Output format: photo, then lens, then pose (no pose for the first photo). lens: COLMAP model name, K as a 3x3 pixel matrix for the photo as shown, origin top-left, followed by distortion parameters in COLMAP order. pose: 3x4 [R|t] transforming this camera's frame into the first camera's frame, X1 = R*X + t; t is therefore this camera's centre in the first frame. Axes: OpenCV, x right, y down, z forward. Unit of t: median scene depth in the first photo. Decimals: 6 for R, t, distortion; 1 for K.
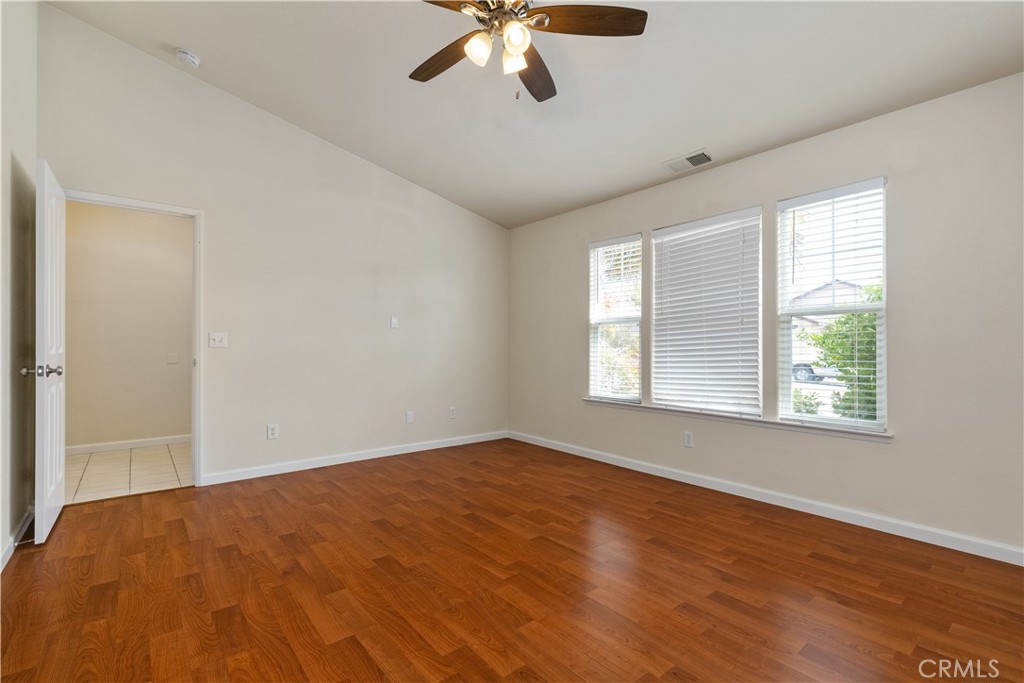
lens RADIAL K [[471.1, 0, 514.2], [0, 471.1, 343.8], [0, 0, 1]] dist [0.007185, -0.000707]
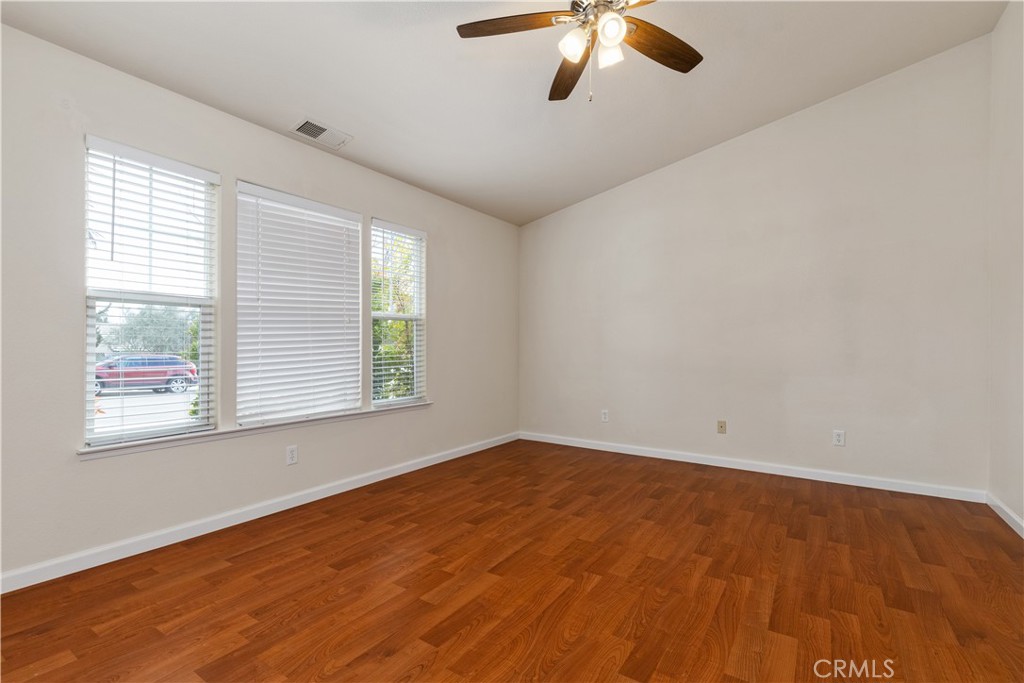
lens RADIAL K [[471.1, 0, 513.8], [0, 471.1, 343.9], [0, 0, 1]] dist [0.007185, -0.000707]
pose [[-0.304169, -0.000935, 0.952618, -0.741559], [-0.012693, 0.999915, -0.003071, 0.003707], [-0.952534, -0.013026, -0.304155, 1.191918]]
